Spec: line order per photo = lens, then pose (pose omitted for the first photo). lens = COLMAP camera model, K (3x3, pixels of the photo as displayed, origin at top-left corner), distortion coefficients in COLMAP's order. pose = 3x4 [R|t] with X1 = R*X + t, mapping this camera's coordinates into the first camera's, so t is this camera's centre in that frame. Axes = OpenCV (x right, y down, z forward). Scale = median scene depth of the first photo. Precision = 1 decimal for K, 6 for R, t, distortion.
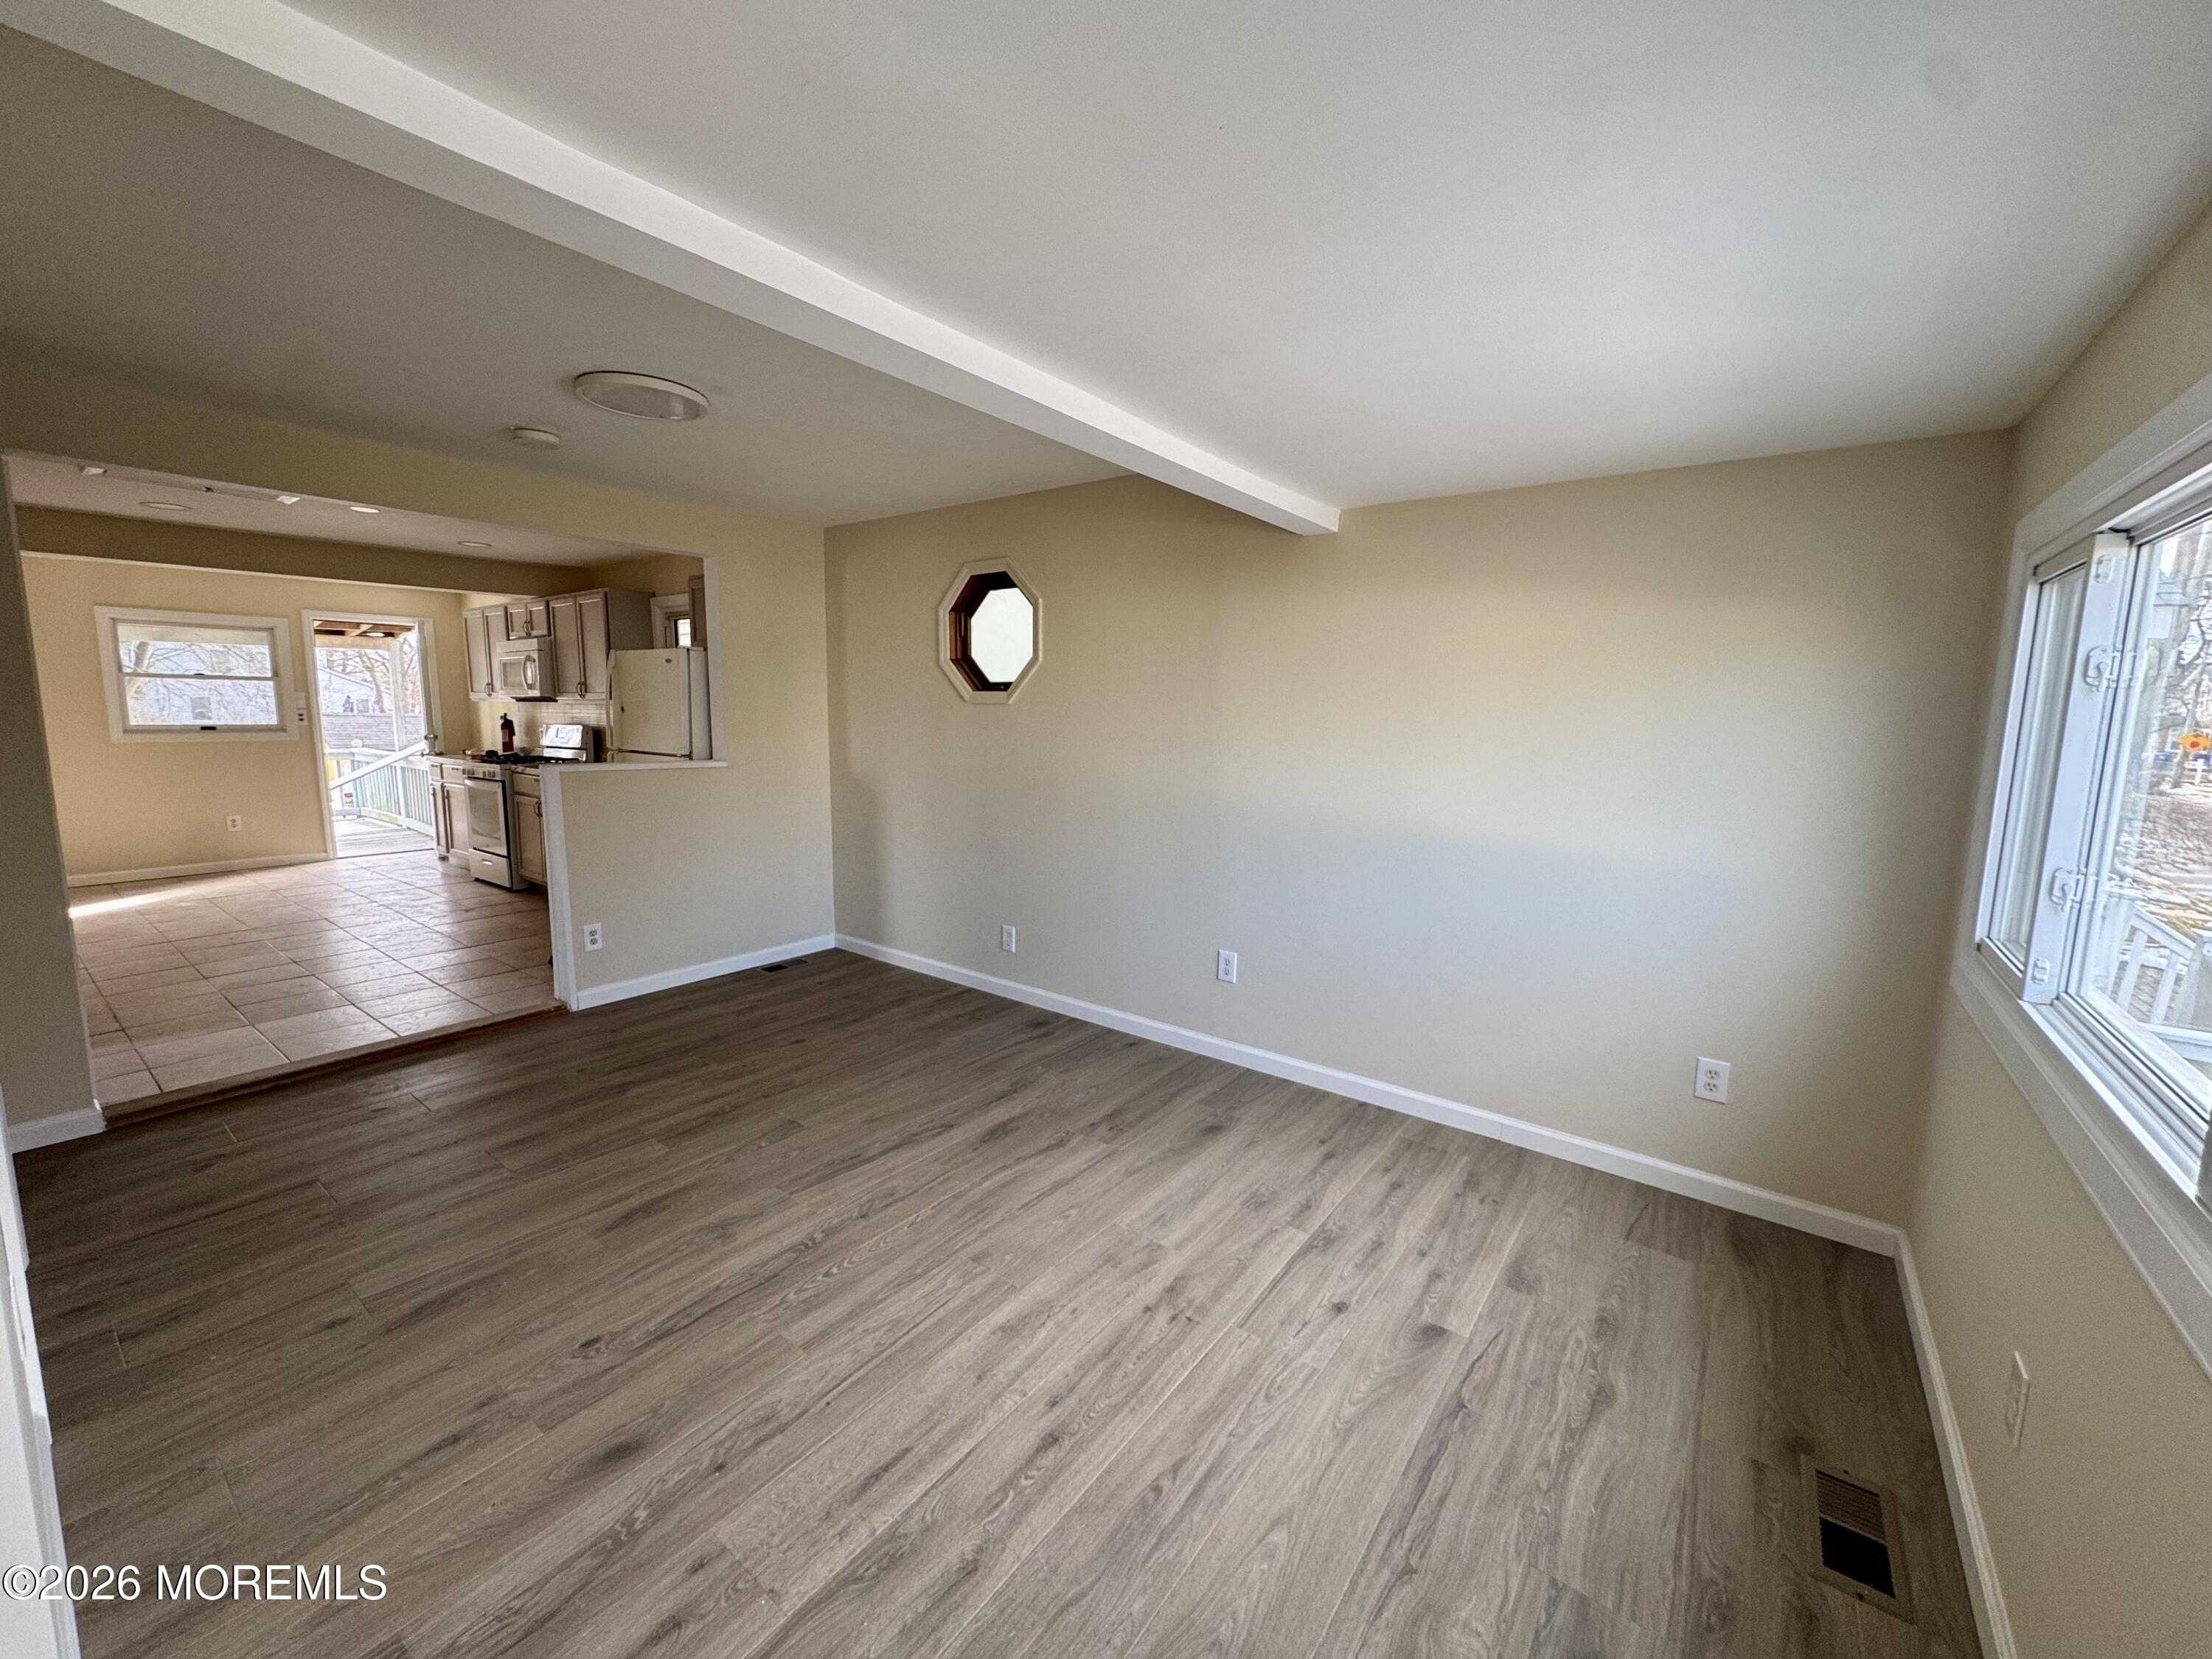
lens RADIAL K [[878.6, 0, 1106.1], [0, 878.6, 828.1], [0, 0, 1]] dist [-0.017597, 0.000180]
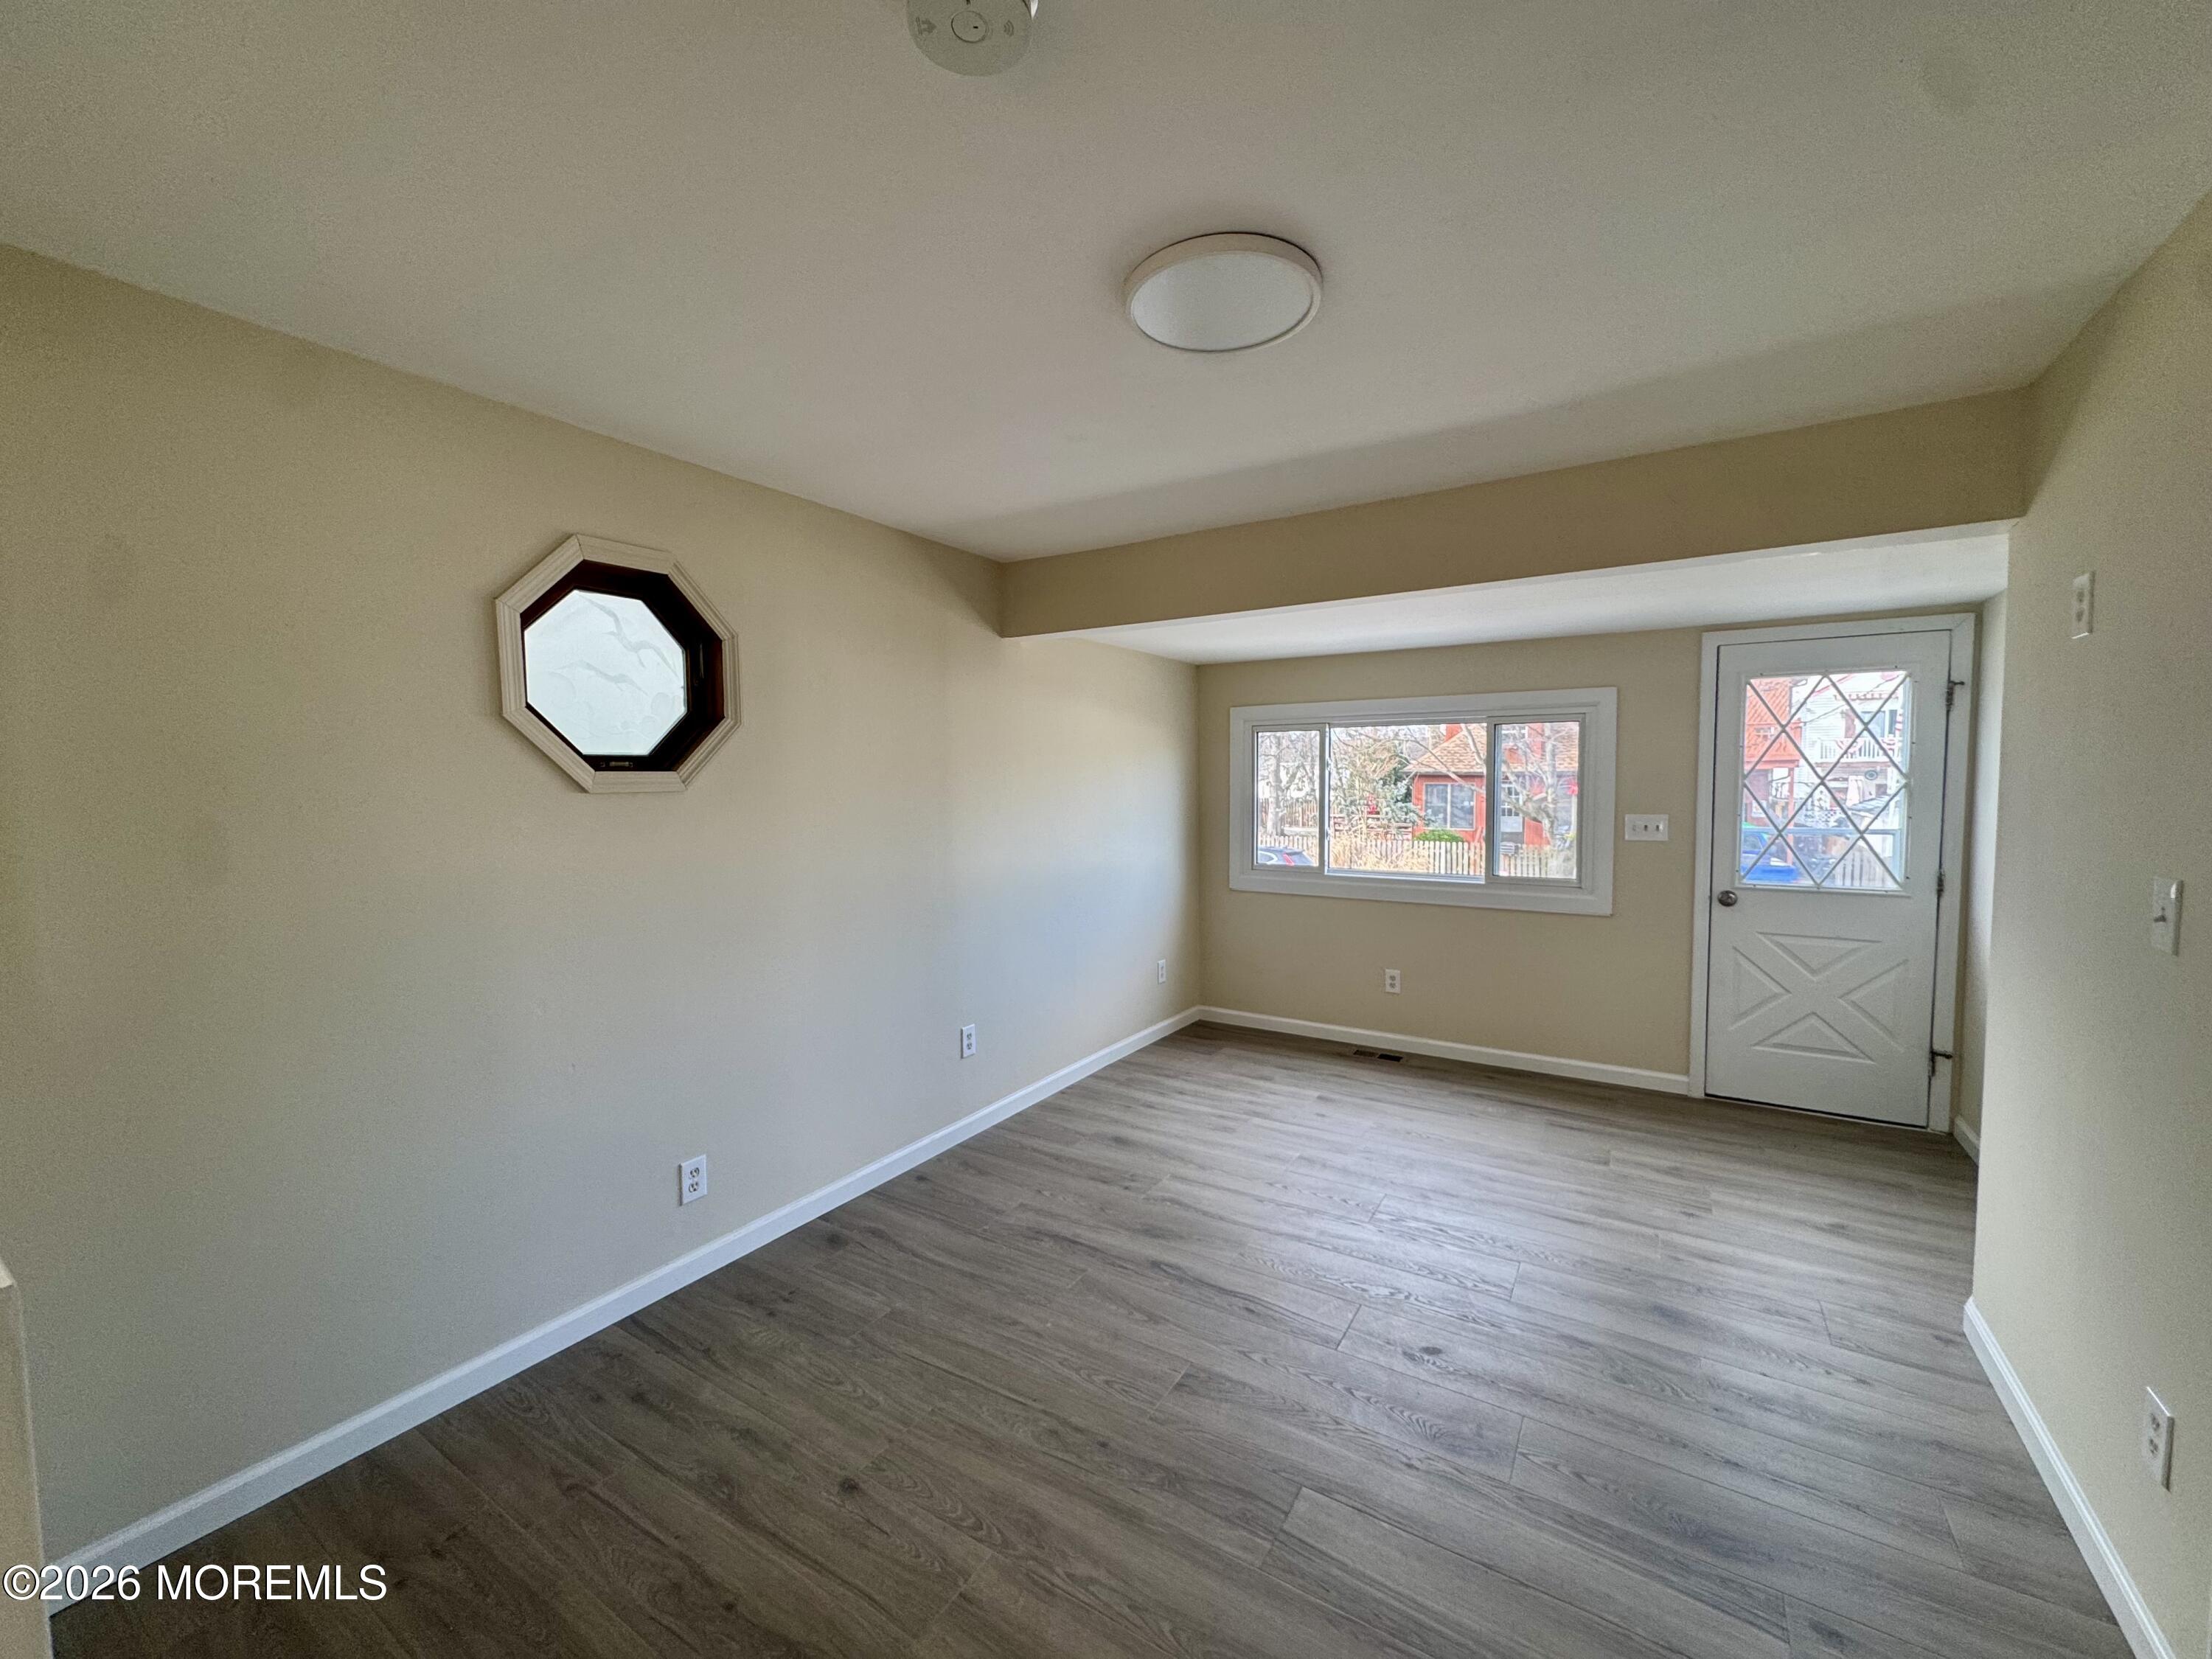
lens RADIAL K [[878.6, 0, 1105.1], [0, 878.6, 825.6], [0, 0, 1]] dist [-0.017597, 0.000180]
pose [[-0.086288, -0.073601, 0.993548, -0.953317], [0.137641, 0.986823, 0.085057, -0.168180], [-0.986716, 0.144093, -0.075021, 0.978364]]
